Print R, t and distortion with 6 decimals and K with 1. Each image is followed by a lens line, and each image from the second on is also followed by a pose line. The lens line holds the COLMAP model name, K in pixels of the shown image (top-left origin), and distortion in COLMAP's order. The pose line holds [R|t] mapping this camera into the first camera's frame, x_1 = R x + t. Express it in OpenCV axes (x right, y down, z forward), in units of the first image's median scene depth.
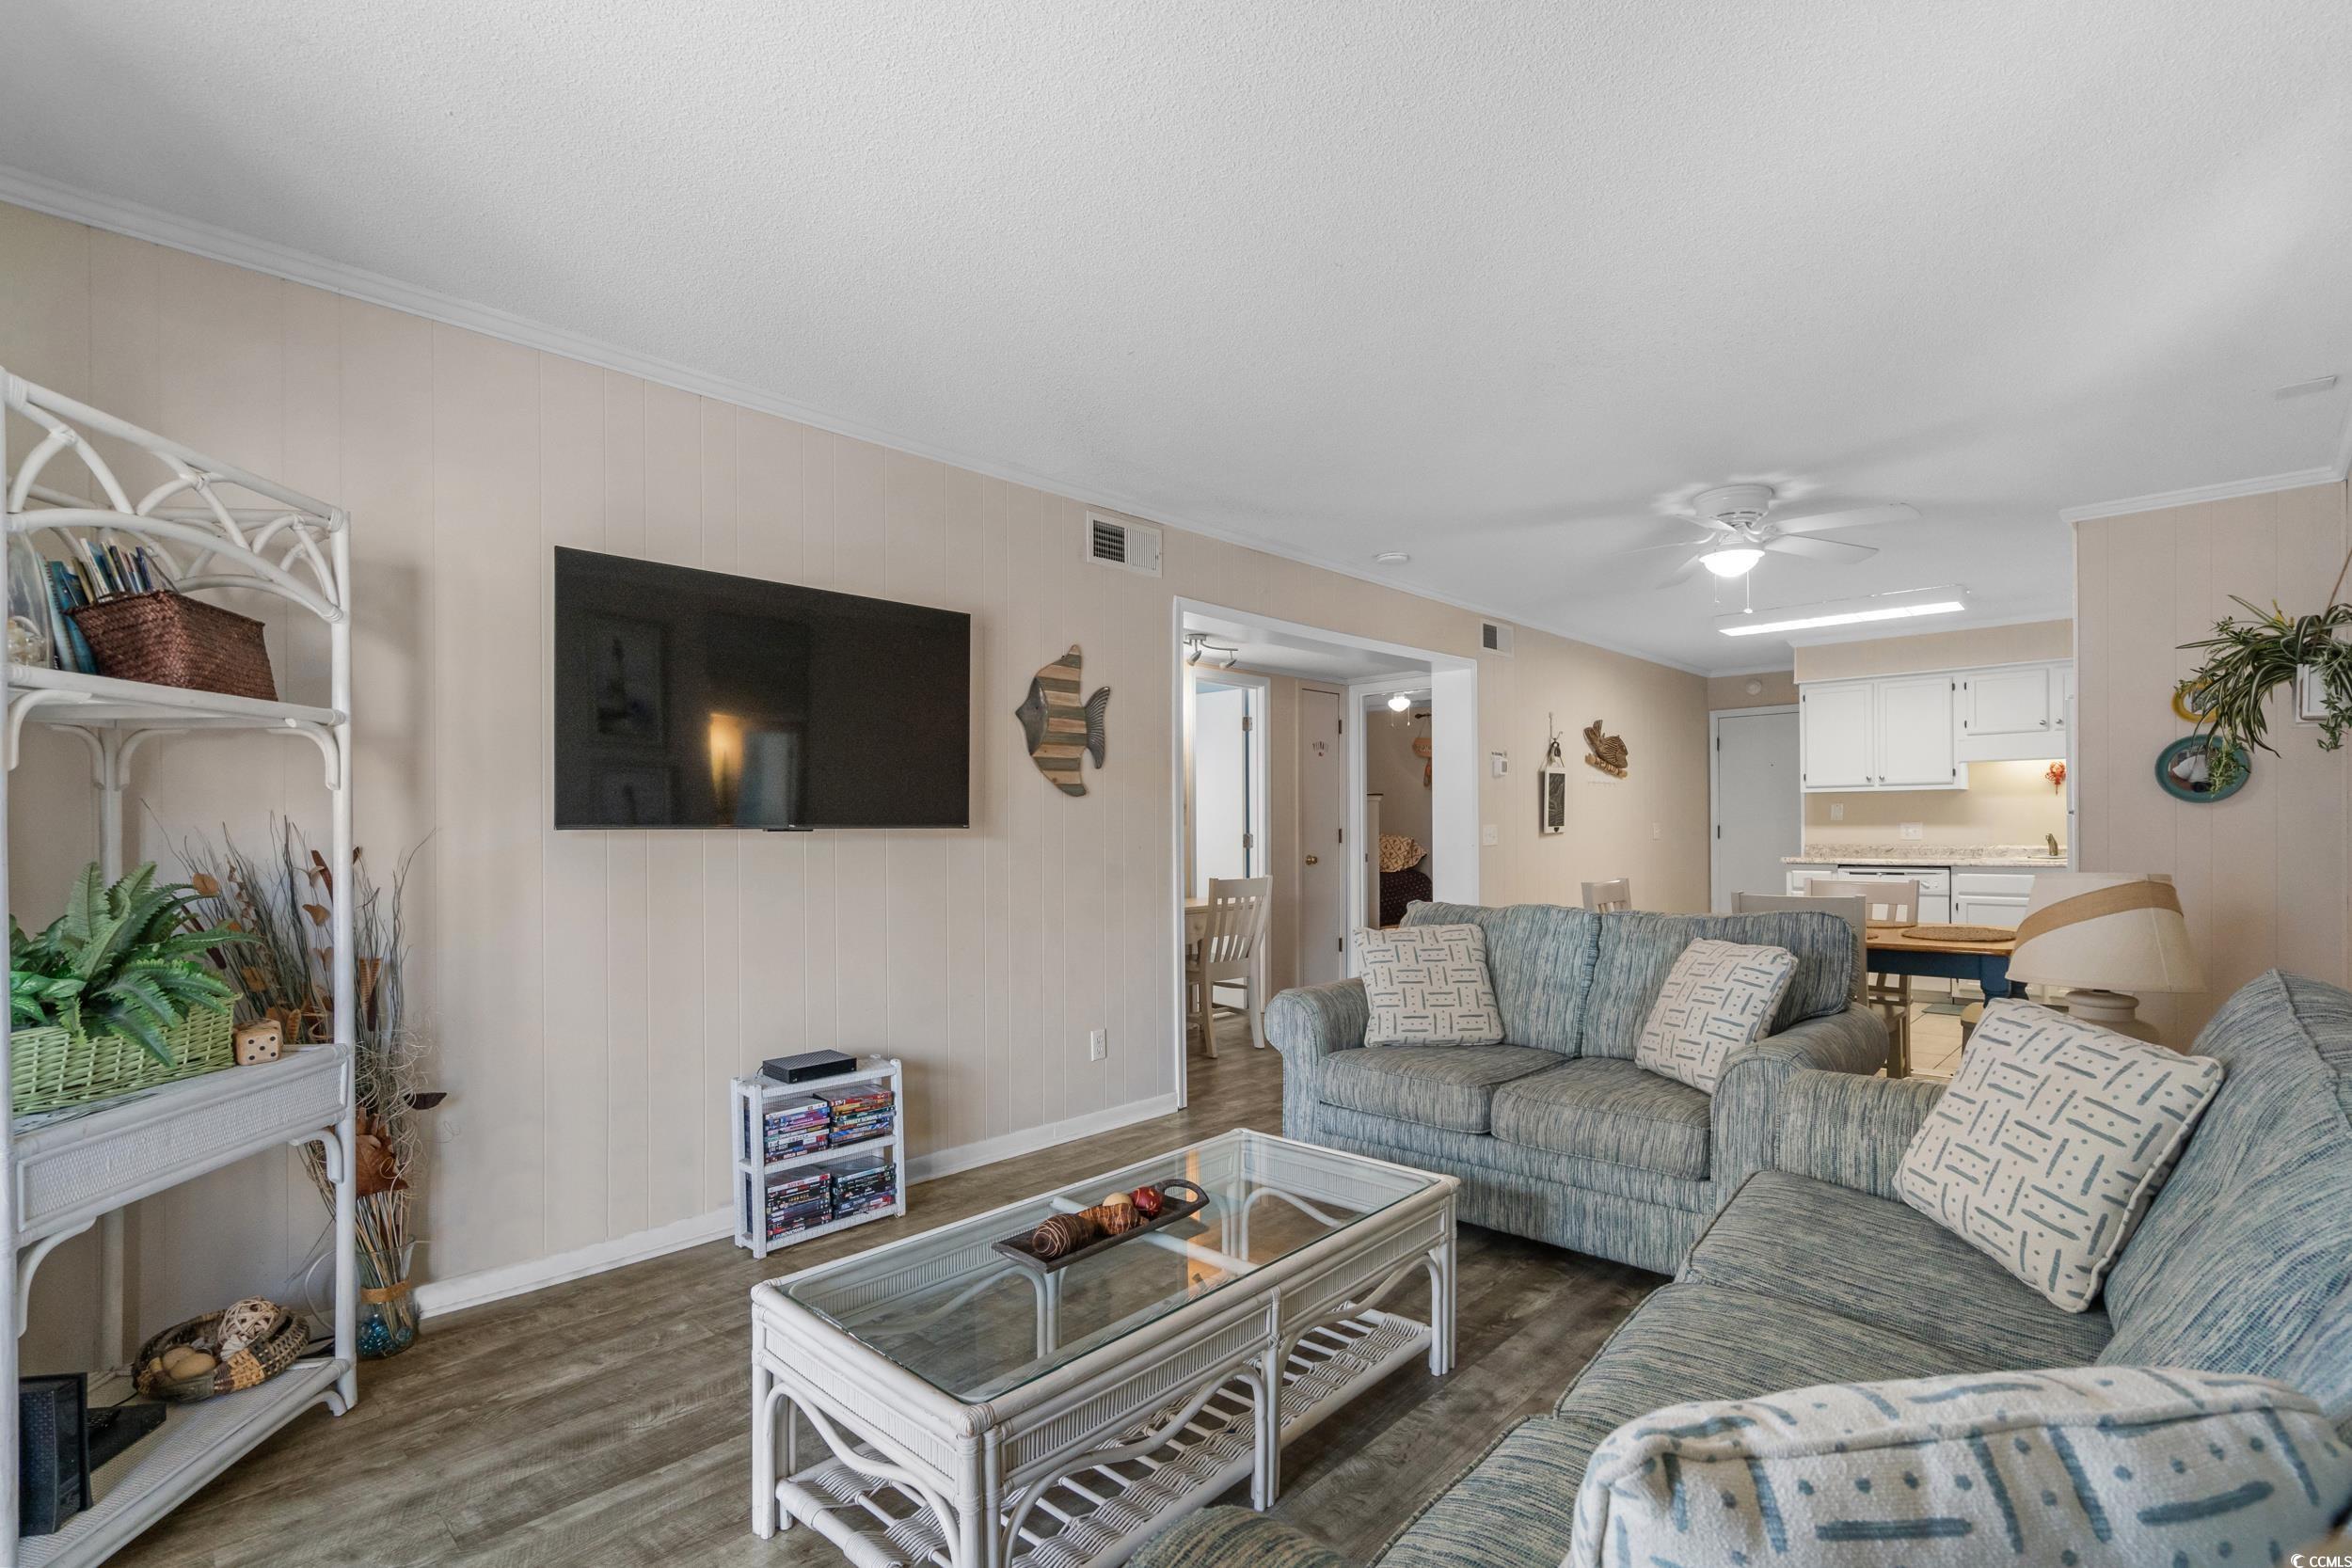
lens RADIAL K [[1070.5, 0, 1186.6], [0, 1070.5, 827.0], [0, 0, 1]] dist [-0.001677, 0.000173]
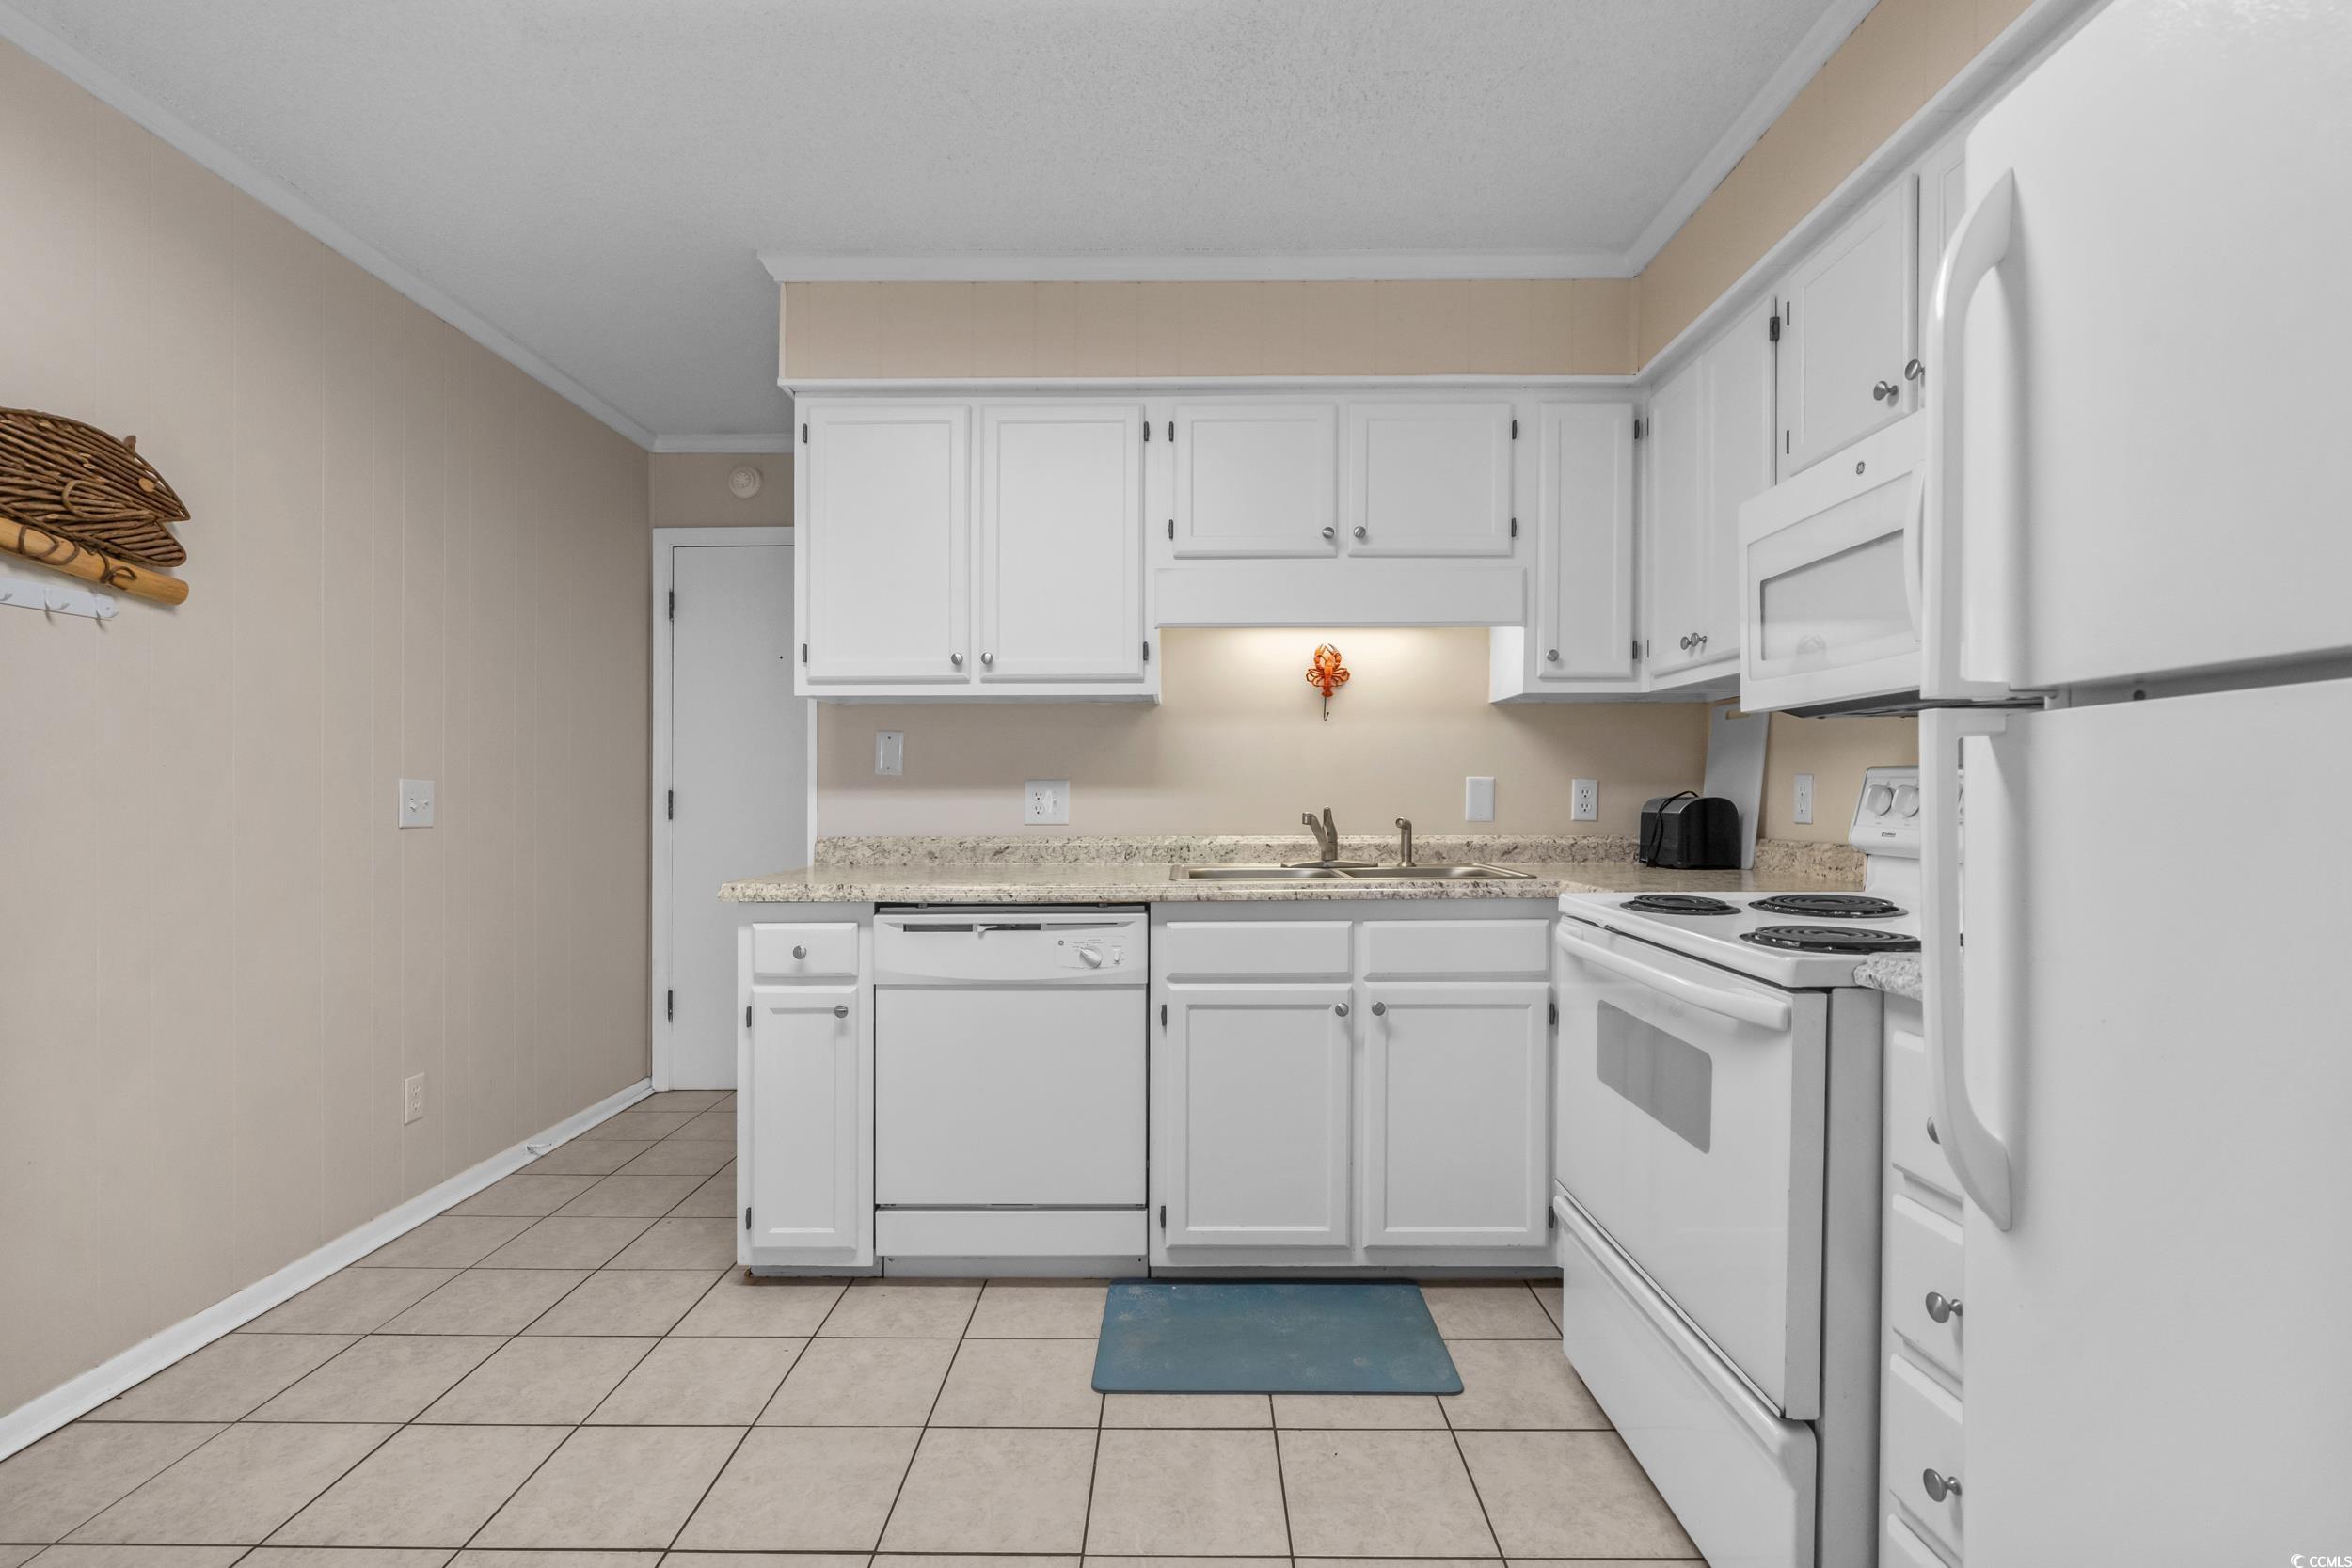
lens RADIAL K [[1059.6, 0, 1180.9], [0, 1059.6, 798.5], [0, 0, 1]] dist [-0.004541, -0.000099]
pose [[0.731155, 0.001205, 0.682210, 0.961365], [-0.001716, 0.999999, 0.000074, 0.004461], [-0.682209, -0.001225, 0.731156, 1.467367]]
